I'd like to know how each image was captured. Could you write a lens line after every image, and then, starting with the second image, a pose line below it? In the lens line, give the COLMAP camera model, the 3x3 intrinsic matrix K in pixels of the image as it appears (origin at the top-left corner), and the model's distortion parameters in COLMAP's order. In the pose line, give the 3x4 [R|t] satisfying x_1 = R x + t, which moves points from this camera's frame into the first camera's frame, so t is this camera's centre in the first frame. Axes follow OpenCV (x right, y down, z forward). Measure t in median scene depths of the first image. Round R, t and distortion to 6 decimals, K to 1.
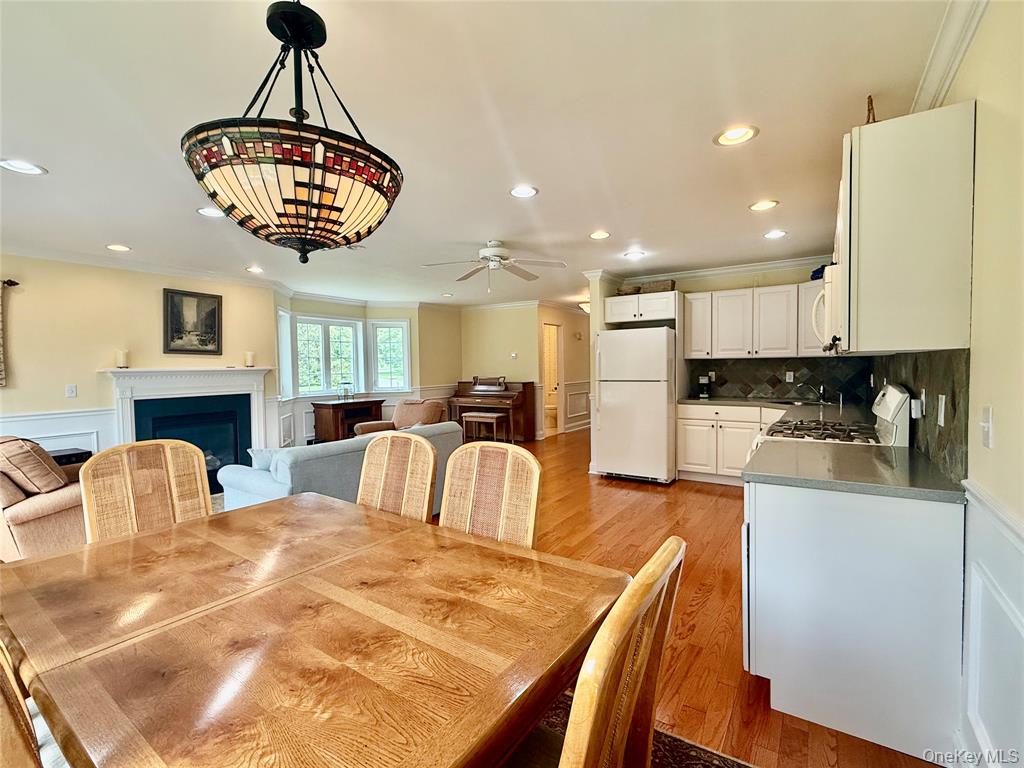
lens RADIAL K [[467.5, 0, 508.6], [0, 467.5, 383.5], [0, 0, 1]] dist [-0.000165, 0.000007]
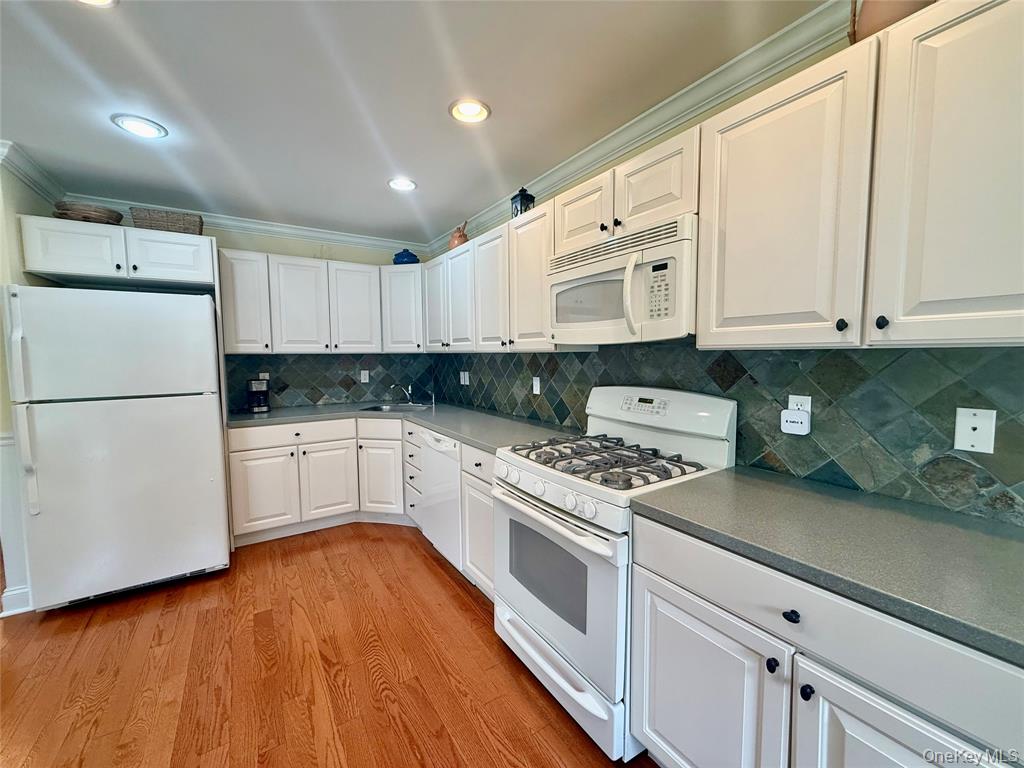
lens RADIAL K [[406.1, 0, 509.6], [0, 406.1, 386.3], [0, 0, 1]] dist [-0.000795, -0.000070]
pose [[0.392167, -0.061741, 0.917820, 0.027337], [0.040419, 0.997938, 0.049860, -0.022219], [-0.919006, 0.017544, 0.393853, 0.460535]]
